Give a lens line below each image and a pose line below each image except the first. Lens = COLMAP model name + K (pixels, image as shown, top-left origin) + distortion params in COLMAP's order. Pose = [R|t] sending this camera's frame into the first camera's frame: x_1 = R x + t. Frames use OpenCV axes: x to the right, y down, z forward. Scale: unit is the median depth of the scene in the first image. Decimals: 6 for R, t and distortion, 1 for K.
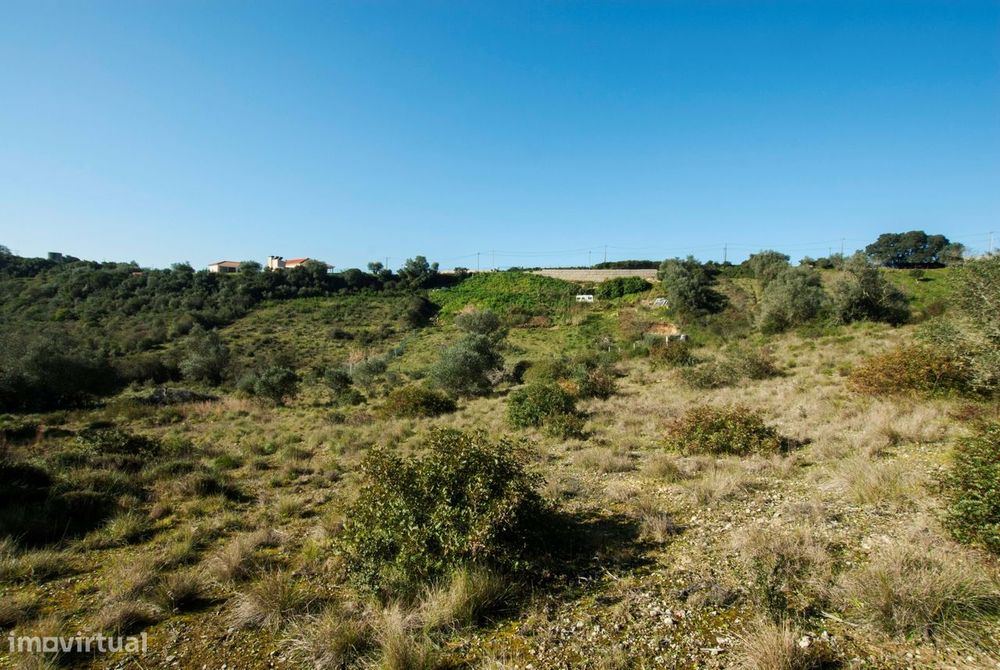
lens RADIAL K [[476.5, 0, 495.9], [0, 476.5, 331.9], [0, 0, 1]] dist [-0.011191, -0.000459]
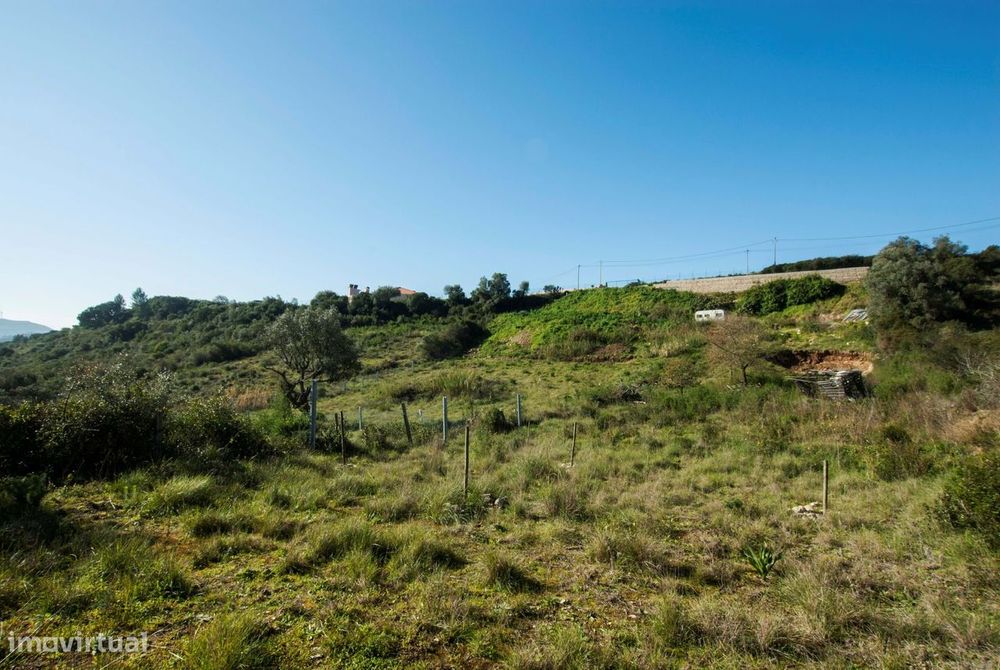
lens RADIAL K [[476.5, 0, 495.9], [0, 476.5, 331.9], [0, 0, 1]] dist [-0.011191, -0.000459]
pose [[0.905622, -0.020339, -0.423598, 0.174826], [-0.020308, 0.995624, -0.091221, 0.009430], [0.423600, 0.091214, 0.901246, 0.307392]]
